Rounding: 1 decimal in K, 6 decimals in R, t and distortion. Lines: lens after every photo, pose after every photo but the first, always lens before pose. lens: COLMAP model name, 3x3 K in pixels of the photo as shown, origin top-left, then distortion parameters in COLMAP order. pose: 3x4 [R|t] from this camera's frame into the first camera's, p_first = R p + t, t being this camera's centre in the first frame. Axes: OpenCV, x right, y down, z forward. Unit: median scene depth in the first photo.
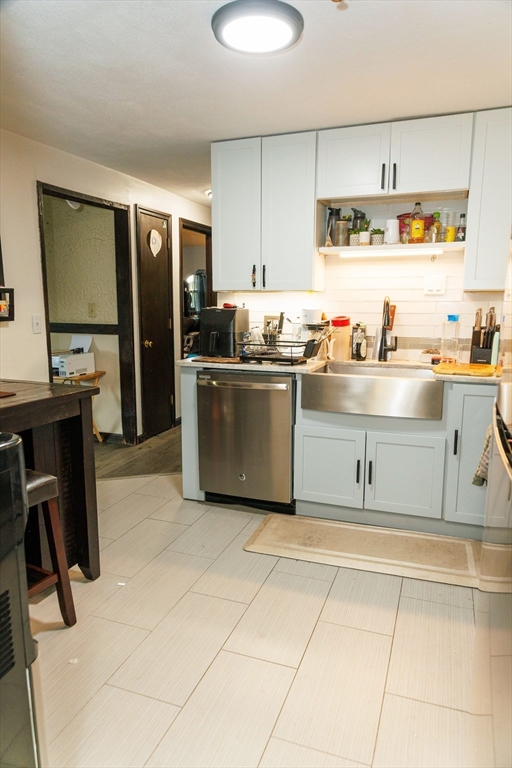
lens RADIAL K [[508.4, 0, 256.5], [0, 508.4, 384.7], [0, 0, 1]] dist [0.012357, -0.009520]
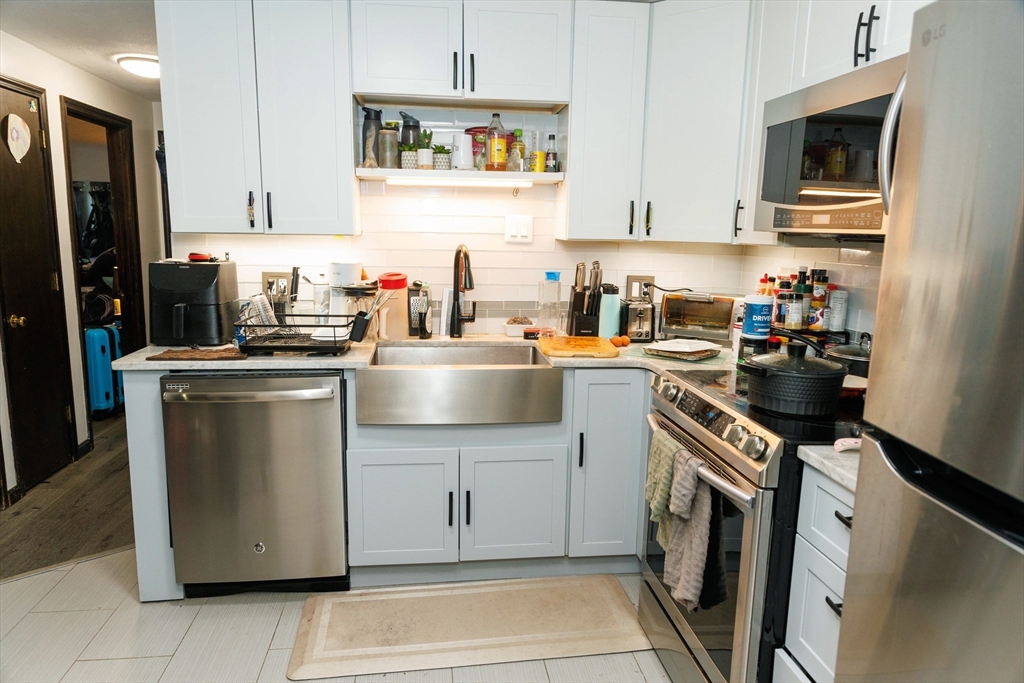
lens RADIAL K [[677.9, 0, 511.5], [0, 677.9, 342.8], [0, 0, 1]] dist [0.012357, -0.009520]
pose [[0.888914, -0.063415, 0.453664, -0.106733], [0.062838, 0.997890, 0.016364, -0.050750], [-0.453744, 0.013961, 0.891023, 0.147470]]
